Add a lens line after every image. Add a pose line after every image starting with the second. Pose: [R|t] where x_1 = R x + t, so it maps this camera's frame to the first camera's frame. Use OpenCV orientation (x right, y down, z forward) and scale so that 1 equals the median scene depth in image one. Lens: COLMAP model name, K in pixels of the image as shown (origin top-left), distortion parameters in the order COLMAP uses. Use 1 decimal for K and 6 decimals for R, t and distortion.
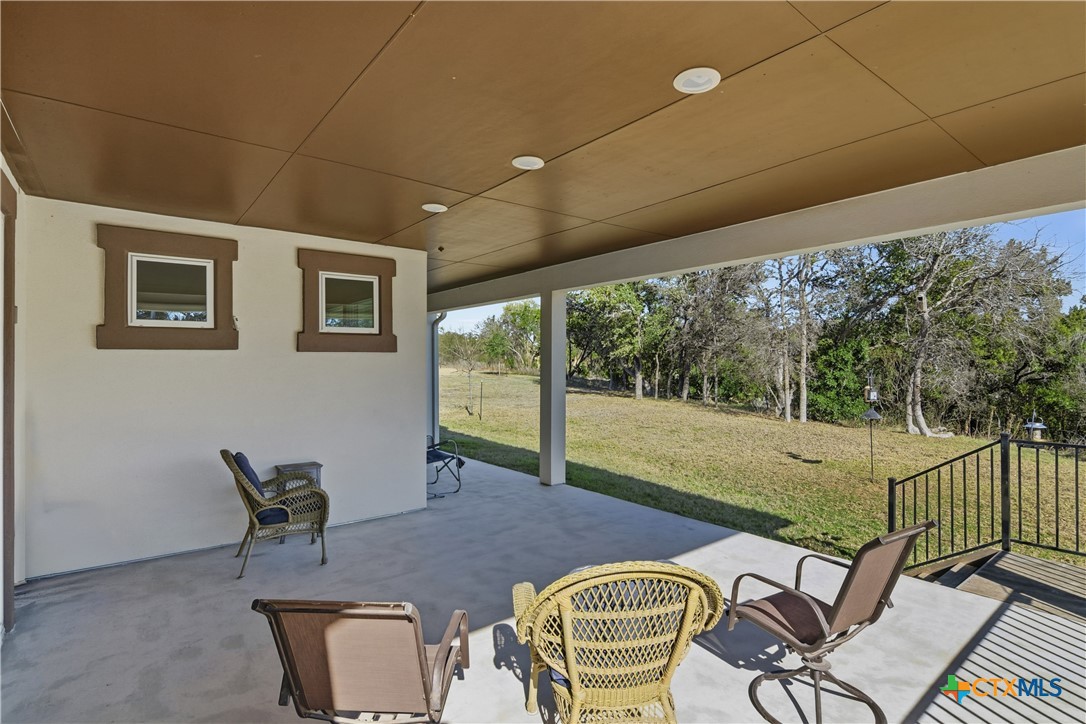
lens RADIAL K [[525.1, 0, 545.6], [0, 525.1, 356.5], [0, 0, 1]] dist [-0.003436, 0.001329]
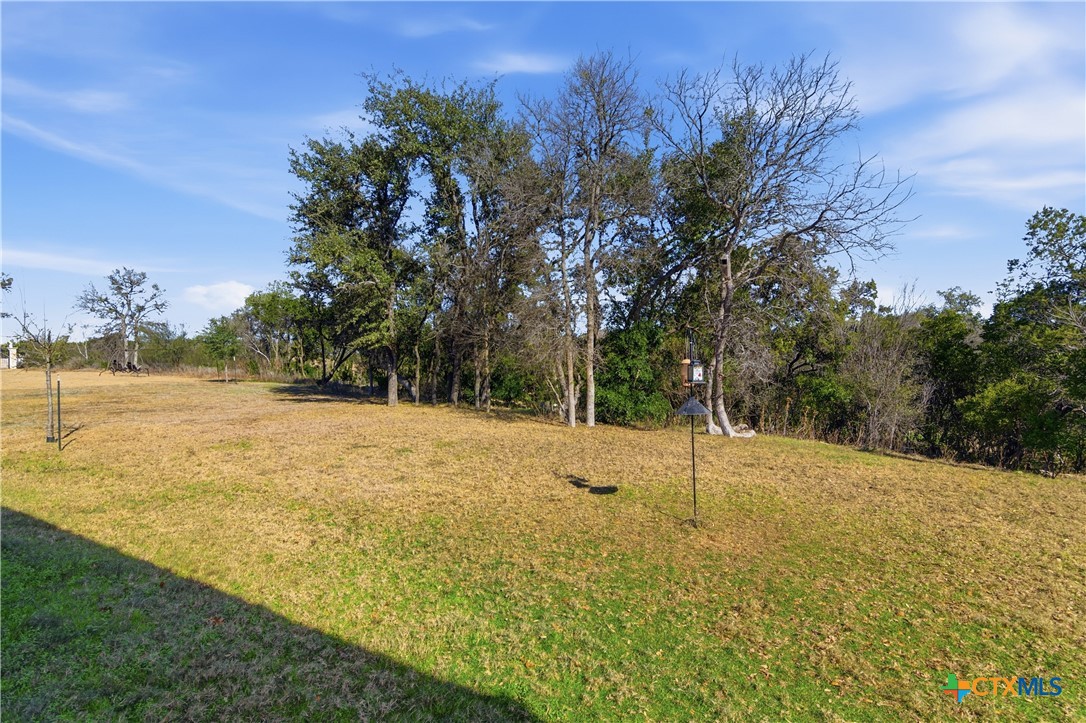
lens RADIAL K [[525.1, 0, 543.0], [0, 525.1, 364.2], [0, 0, 1]] dist [-0.003436, 0.001329]
pose [[0.936511, -0.005089, 0.350600, 0.158568], [0.007654, 0.999953, -0.005933, 0.038614], [-0.350554, 0.008240, 0.936506, 0.309484]]
